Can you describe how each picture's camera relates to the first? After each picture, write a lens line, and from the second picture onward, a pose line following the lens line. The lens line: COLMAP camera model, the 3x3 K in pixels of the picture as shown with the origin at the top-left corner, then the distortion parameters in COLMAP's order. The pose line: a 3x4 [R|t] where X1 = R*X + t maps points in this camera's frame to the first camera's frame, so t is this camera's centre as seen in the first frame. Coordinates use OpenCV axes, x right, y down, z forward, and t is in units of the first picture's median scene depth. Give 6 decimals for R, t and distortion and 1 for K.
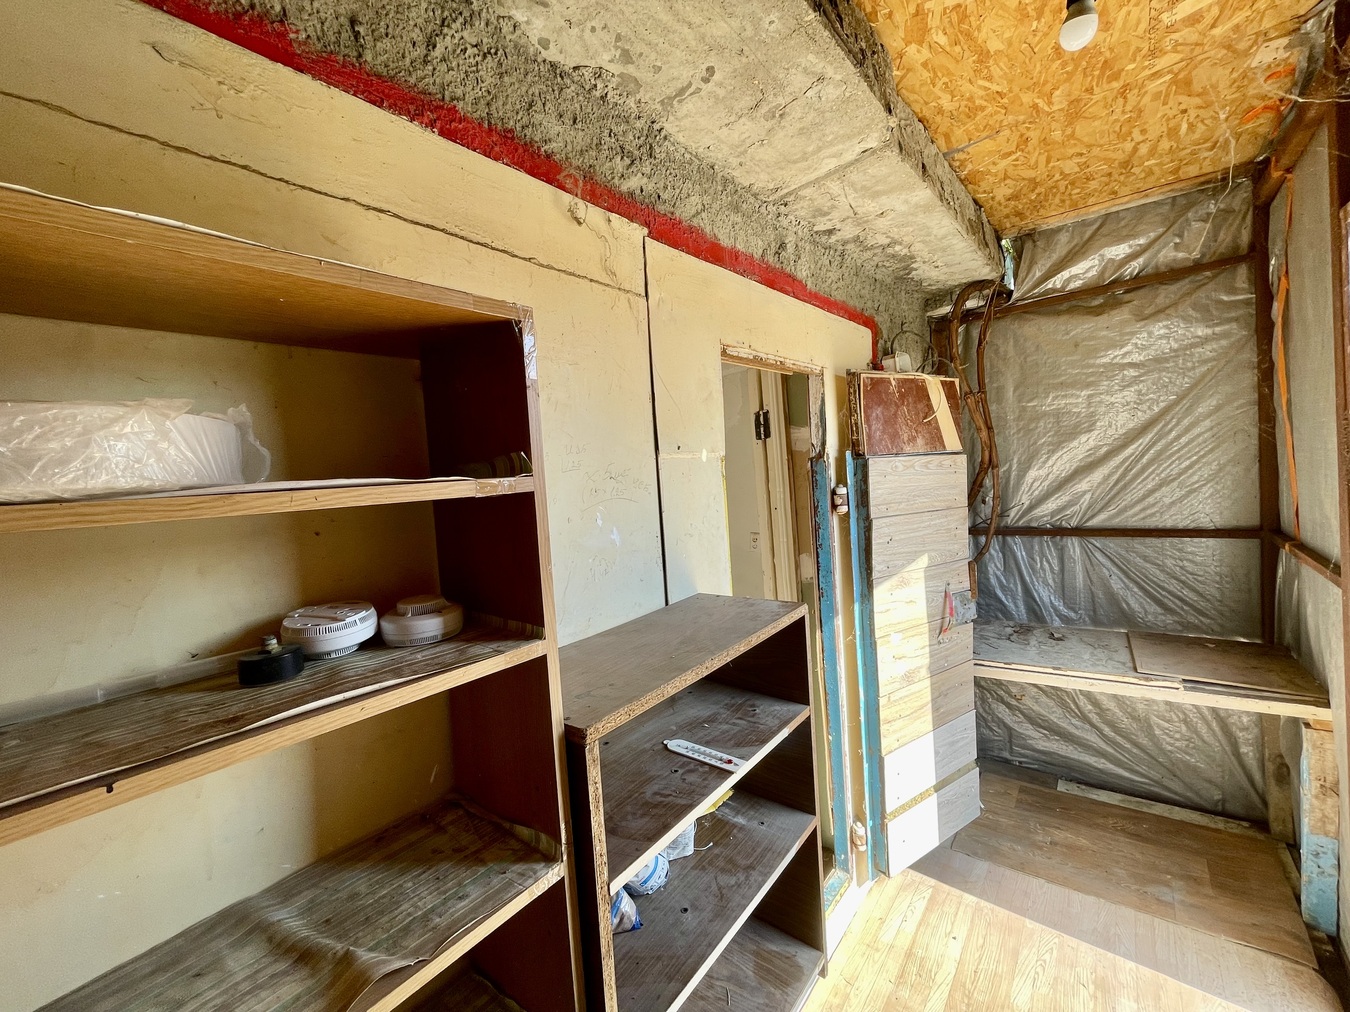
lens RADIAL K [[548.6, 0, 671.3], [0, 548.6, 503.9], [0, 0, 1]] dist [-0.005750, 0.001072]
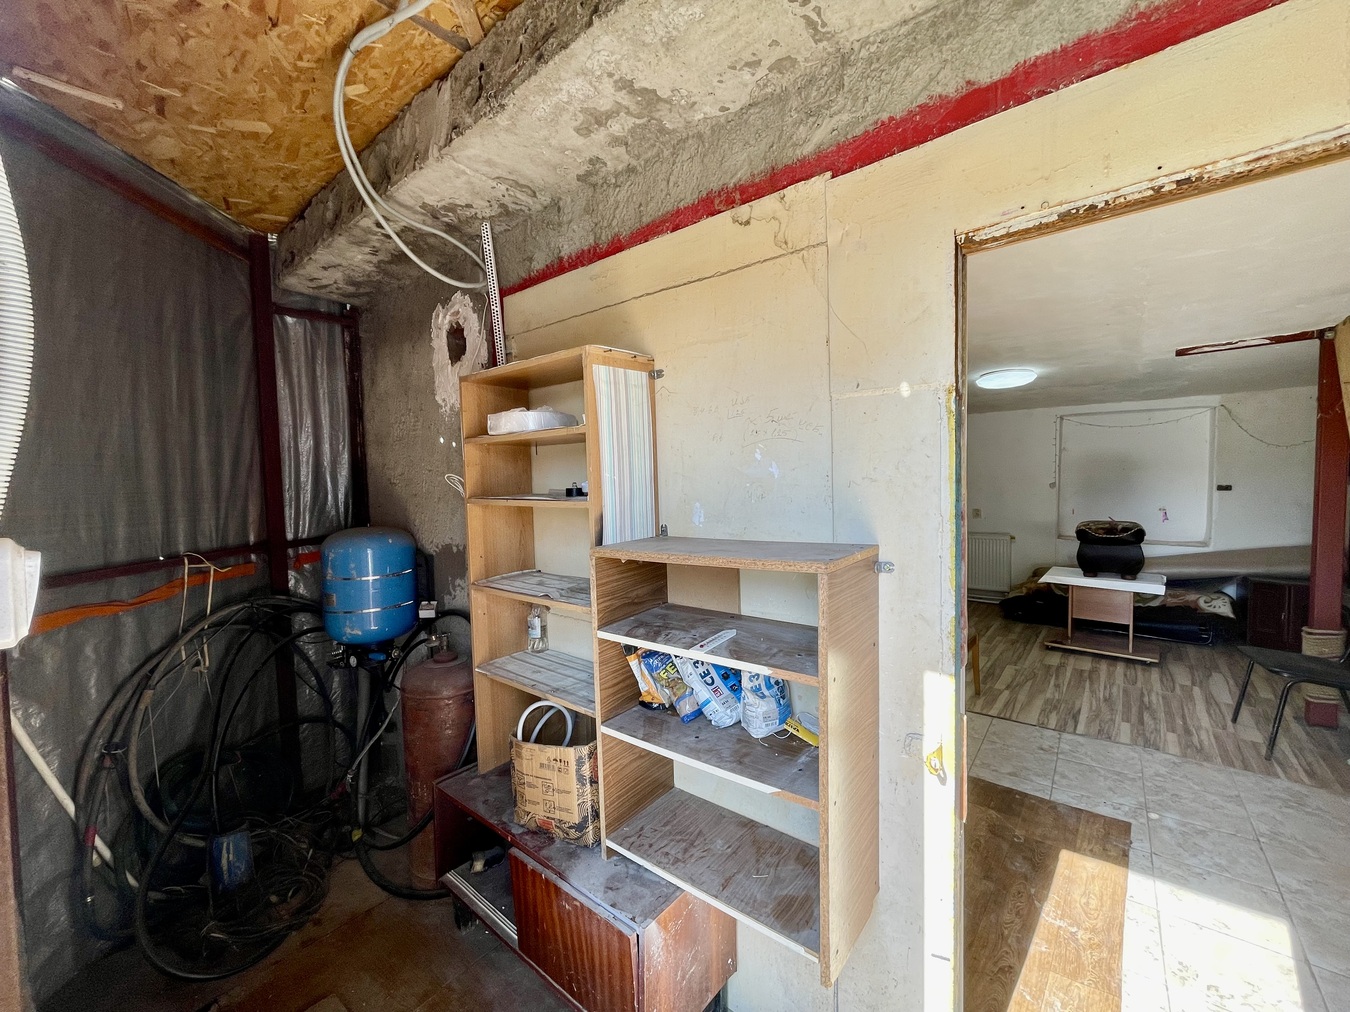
lens RADIAL K [[548.6, 0, 671.3], [0, 548.6, 509.3], [0, 0, 1]] dist [-0.005750, 0.001072]
pose [[-0.005004, 0.128295, -0.991723, 1.120563], [-0.028934, 0.991302, 0.128386, -0.003140], [0.999569, 0.029337, -0.001248, 0.779436]]
